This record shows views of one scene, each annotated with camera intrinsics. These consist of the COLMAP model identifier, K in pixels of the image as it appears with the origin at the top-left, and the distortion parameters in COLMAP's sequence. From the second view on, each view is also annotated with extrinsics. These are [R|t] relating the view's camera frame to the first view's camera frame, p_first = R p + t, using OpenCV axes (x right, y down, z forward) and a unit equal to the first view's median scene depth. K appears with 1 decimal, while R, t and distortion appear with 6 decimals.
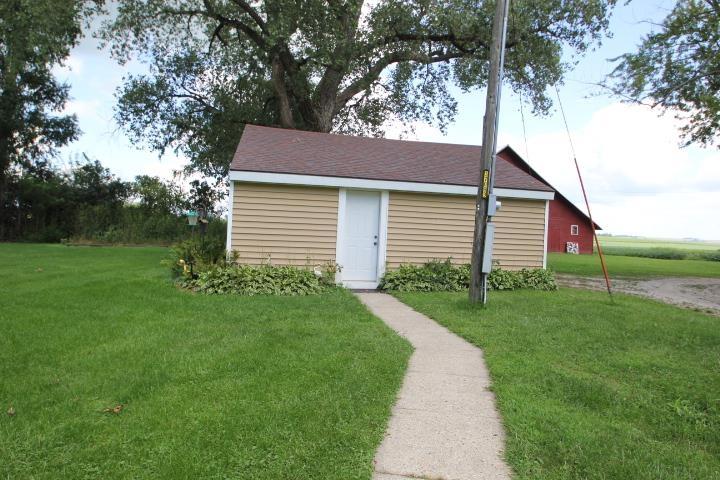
lens RADIAL K [[438.8, 0, 358.9], [0, 438.8, 242.3], [0, 0, 1]] dist [-0.025296, -0.003973]
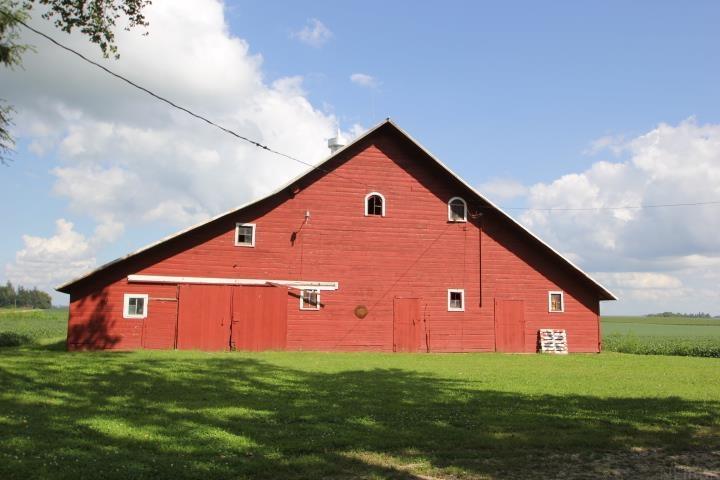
lens RADIAL K [[662.1, 0, 360.7], [0, 662.1, 238.8], [0, 0, 1]] dist [-0.046828, 0.000000]
pose [[0.999530, -0.017565, 0.025132, 0.274742], [0.021056, 0.989038, -0.146154, 0.003361], [-0.022289, 0.146614, 0.988943, 0.308469]]
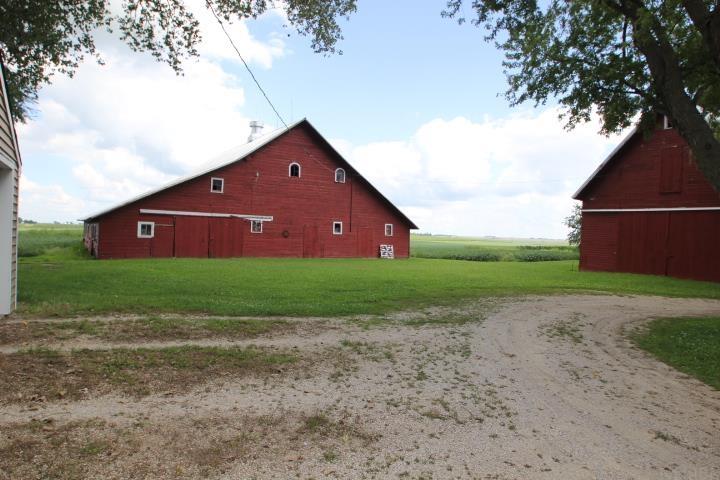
lens RADIAL K [[438.8, 0, 360.1], [0, 438.8, 239.3], [0, 0, 1]] dist [-0.025296, -0.003973]
pose [[0.934703, -0.013324, 0.355180, 0.147811], [0.017465, 0.999812, -0.008456, -0.003951], [-0.355000, 0.014107, 0.934760, 0.239694]]
